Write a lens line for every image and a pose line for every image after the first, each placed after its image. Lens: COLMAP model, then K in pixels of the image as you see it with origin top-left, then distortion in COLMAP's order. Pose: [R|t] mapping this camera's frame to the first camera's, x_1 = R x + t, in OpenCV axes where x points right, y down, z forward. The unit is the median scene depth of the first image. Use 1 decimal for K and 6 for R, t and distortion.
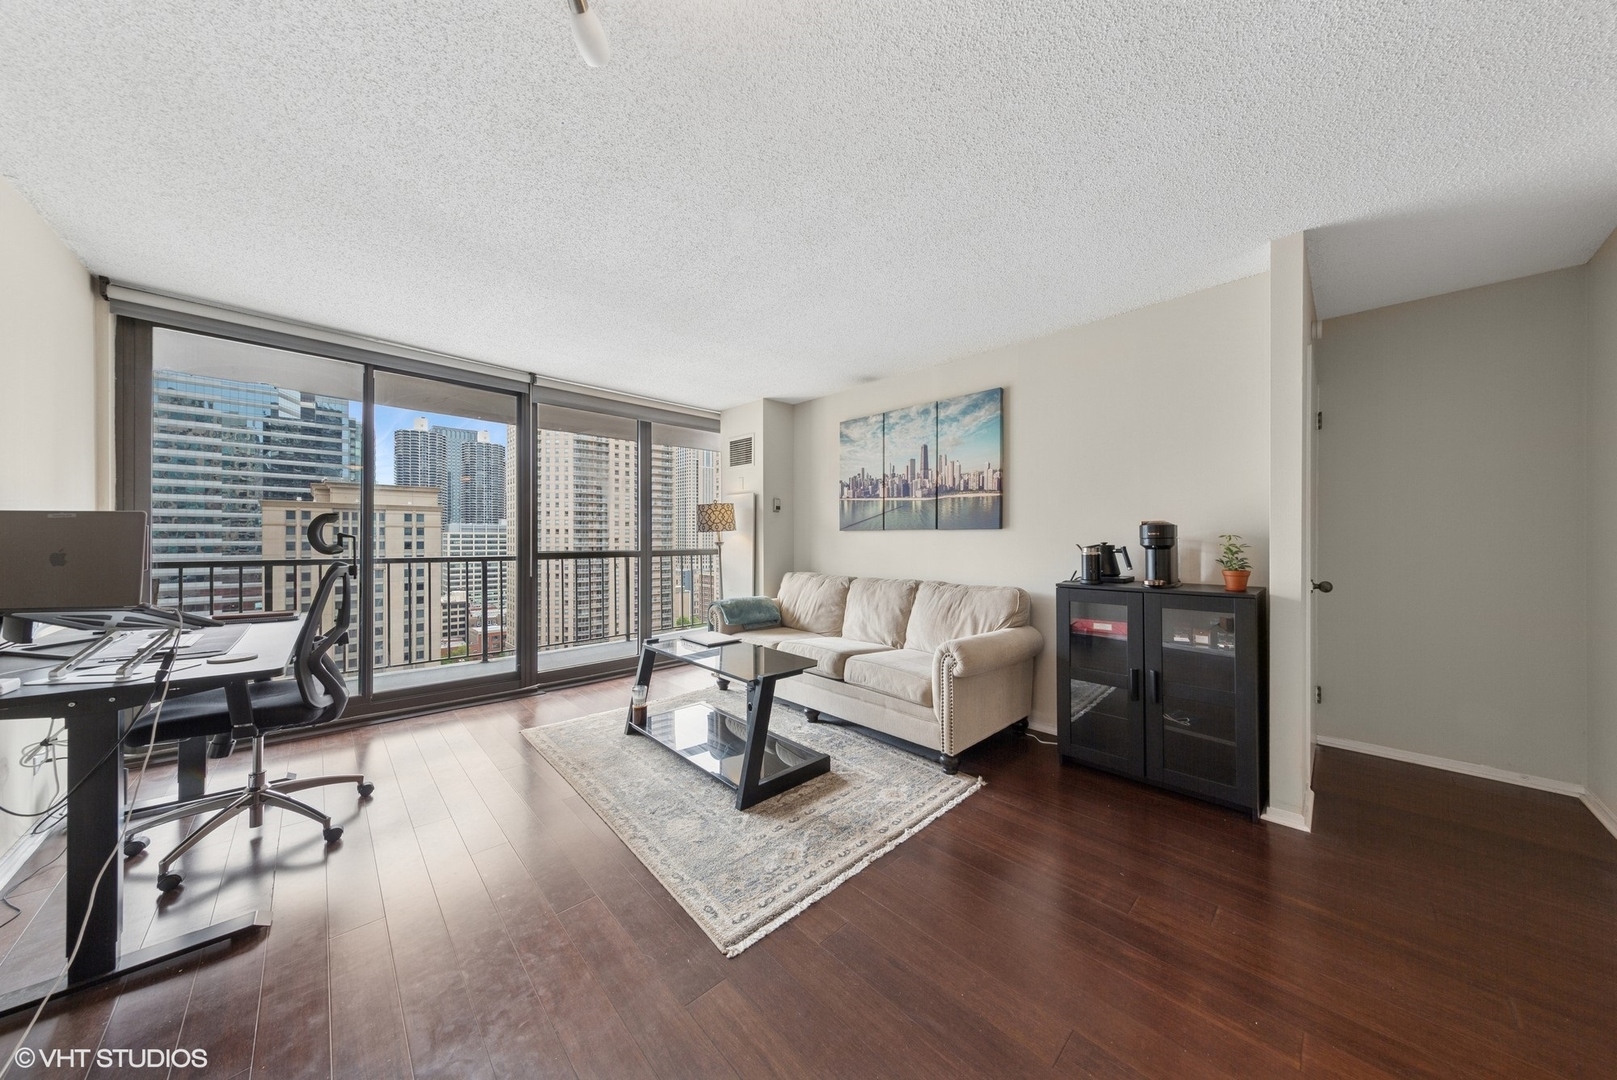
lens RADIAL K [[511.3, 0, 806.6], [0, 511.3, 540.5], [0, 0, 1]] dist [0.009938, -0.001072]
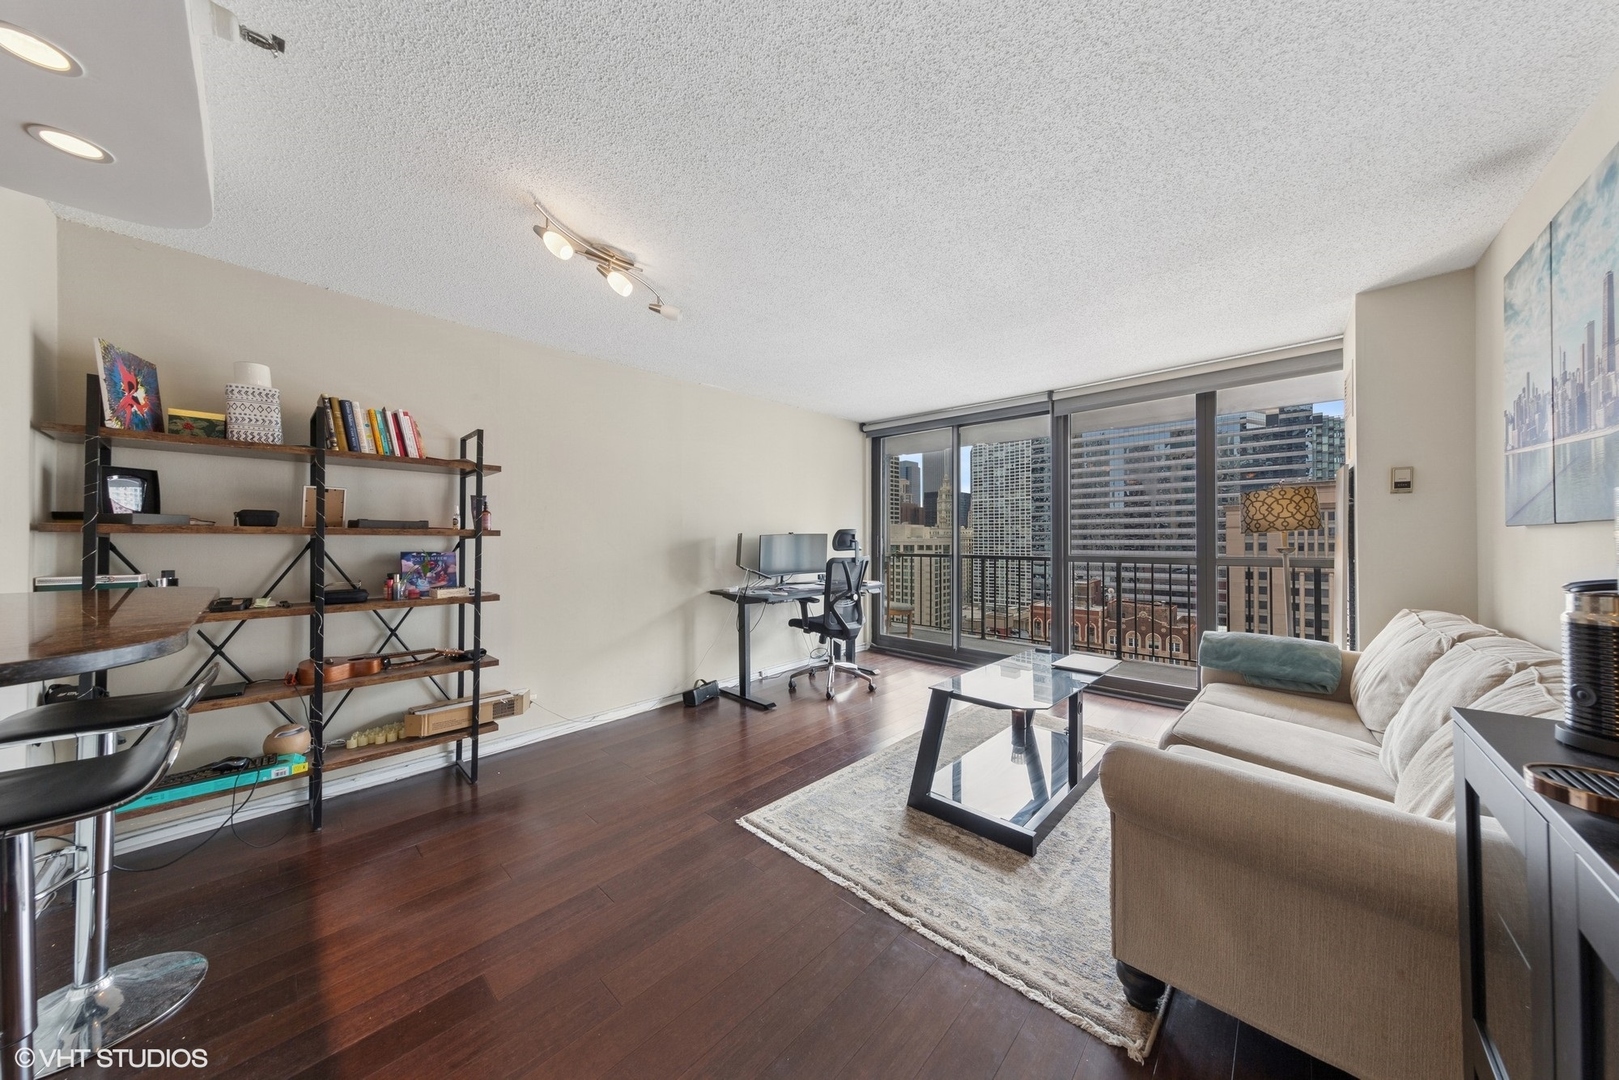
lens RADIAL K [[511.9, 0, 817.3], [0, 511.9, 542.0], [0, 0, 1]] dist [0.009938, -0.001072]
pose [[0.069371, 0.003176, -0.997586, 0.758718], [-0.001690, 0.999994, 0.003066, -0.009762], [0.997590, 0.001473, 0.069376, 0.625845]]
